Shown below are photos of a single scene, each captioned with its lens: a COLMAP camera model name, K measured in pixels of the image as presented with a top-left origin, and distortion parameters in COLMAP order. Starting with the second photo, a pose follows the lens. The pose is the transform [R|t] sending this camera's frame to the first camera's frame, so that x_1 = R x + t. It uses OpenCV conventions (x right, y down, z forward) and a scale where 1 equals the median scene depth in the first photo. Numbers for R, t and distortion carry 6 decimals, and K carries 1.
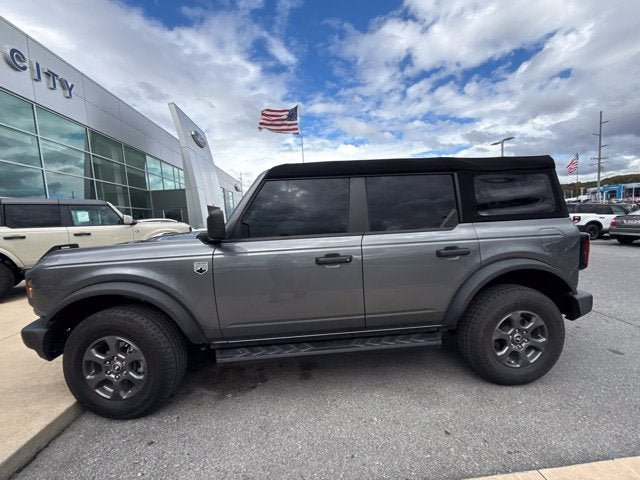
lens RADIAL K [[257.2, 0, 321.1], [0, 257.2, 242.8], [0, 0, 1]] dist [0.000642, -0.000759]
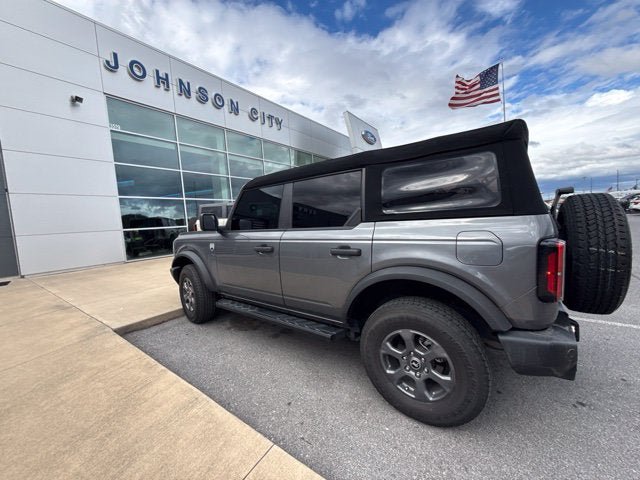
lens RADIAL K [[257.2, 0, 320.0], [0, 257.2, 242.0], [0, 0, 1]] dist [0.000642, -0.000759]
pose [[0.743874, 0.068126, -0.664838, 0.168656], [-0.041389, 0.997577, 0.055913, -0.008087], [0.667037, -0.014075, 0.744892, 0.030157]]
